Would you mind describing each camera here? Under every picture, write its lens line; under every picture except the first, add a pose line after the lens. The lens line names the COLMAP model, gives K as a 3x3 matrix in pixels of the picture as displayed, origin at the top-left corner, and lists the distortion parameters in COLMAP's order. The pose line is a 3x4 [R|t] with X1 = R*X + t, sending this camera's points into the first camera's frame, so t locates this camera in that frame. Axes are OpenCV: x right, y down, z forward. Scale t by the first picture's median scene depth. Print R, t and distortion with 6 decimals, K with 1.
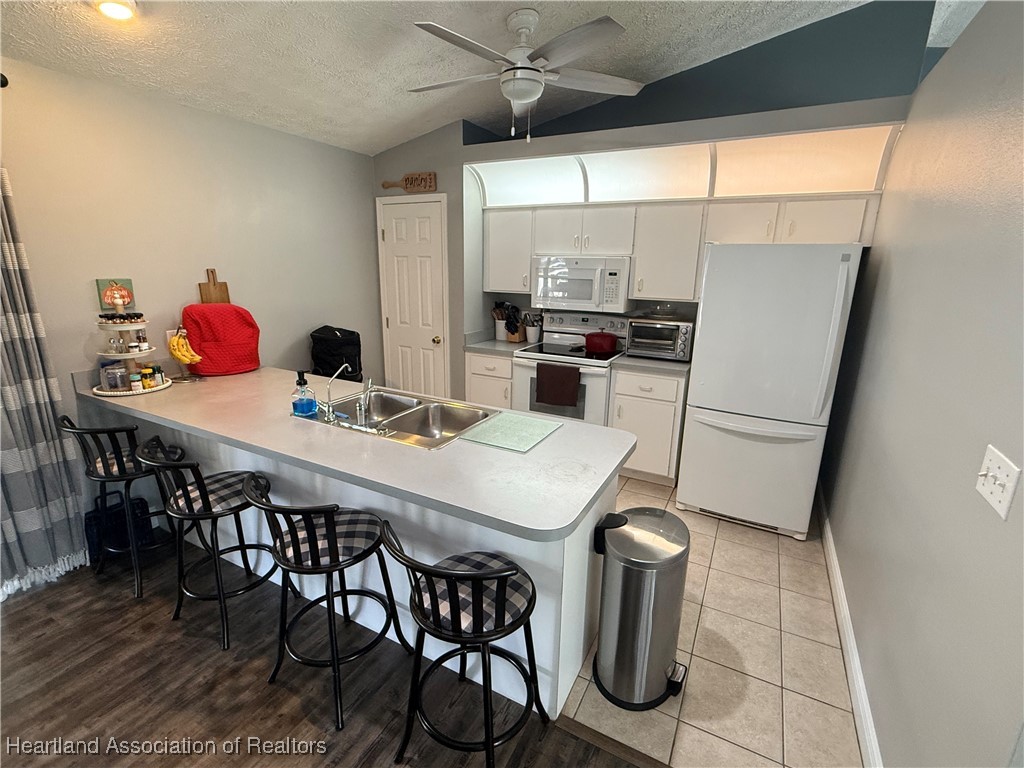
lens RADIAL K [[477.4, 0, 509.5], [0, 477.4, 383.7], [0, 0, 1]] dist [-0.000475, 0.001436]
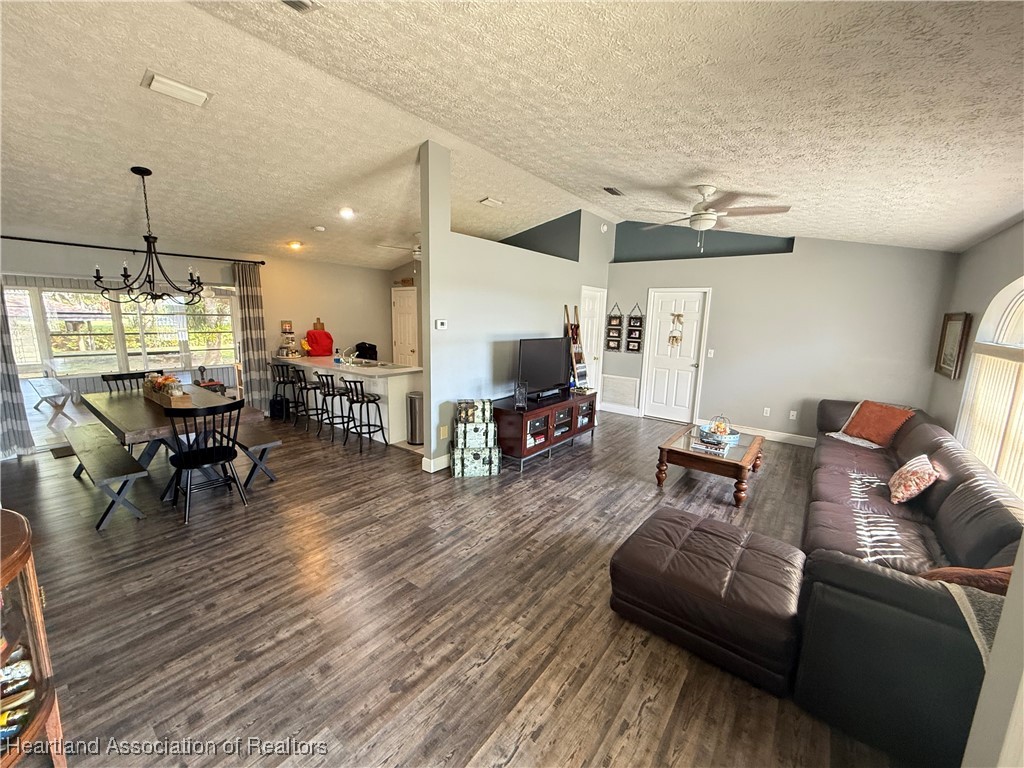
lens RADIAL K [[409.0, 0, 507.9], [0, 409.0, 383.8], [0, 0, 1]] dist [0.000146, -0.000031]
pose [[0.985562, 0.033109, -0.166049, 0.713825], [-0.047922, 0.995141, -0.086013, 0.240439], [0.162394, 0.092729, 0.982359, -0.916228]]
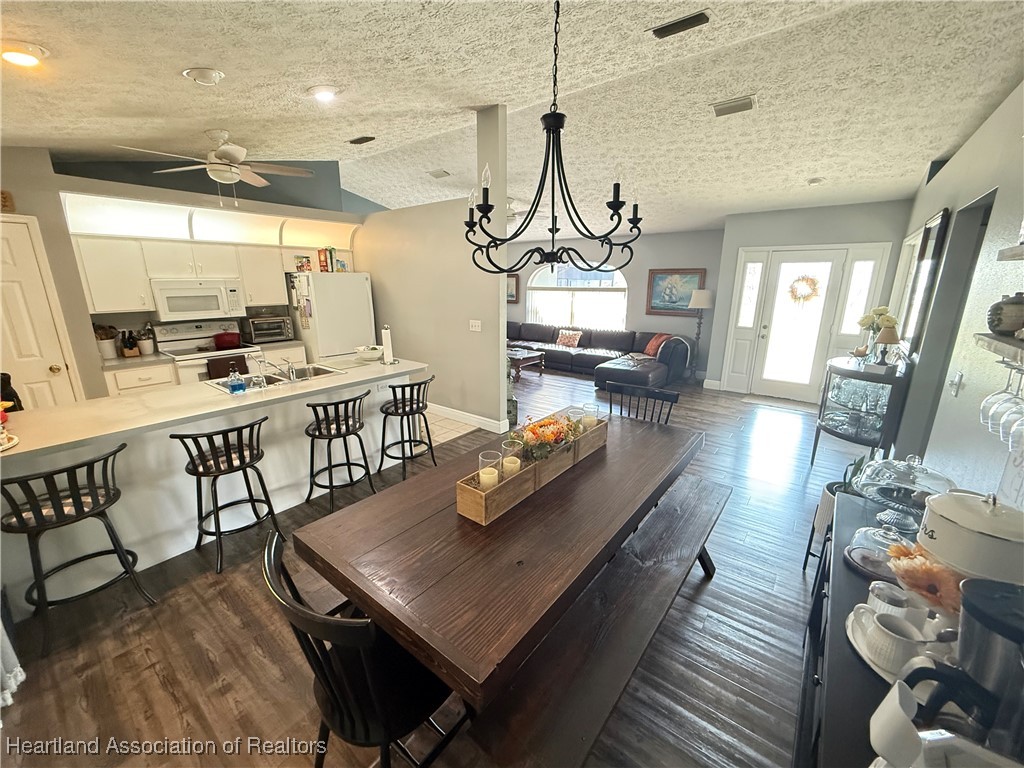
lens RADIAL K [[409.0, 0, 489.2], [0, 409.0, 388.8], [0, 0, 1]] dist [0.000146, -0.000031]
pose [[0.203573, -0.263307, 0.942988, -0.912810], [0.256690, 0.943819, 0.208124, -0.001593], [-0.944811, 0.199687, 0.259725, -0.026500]]
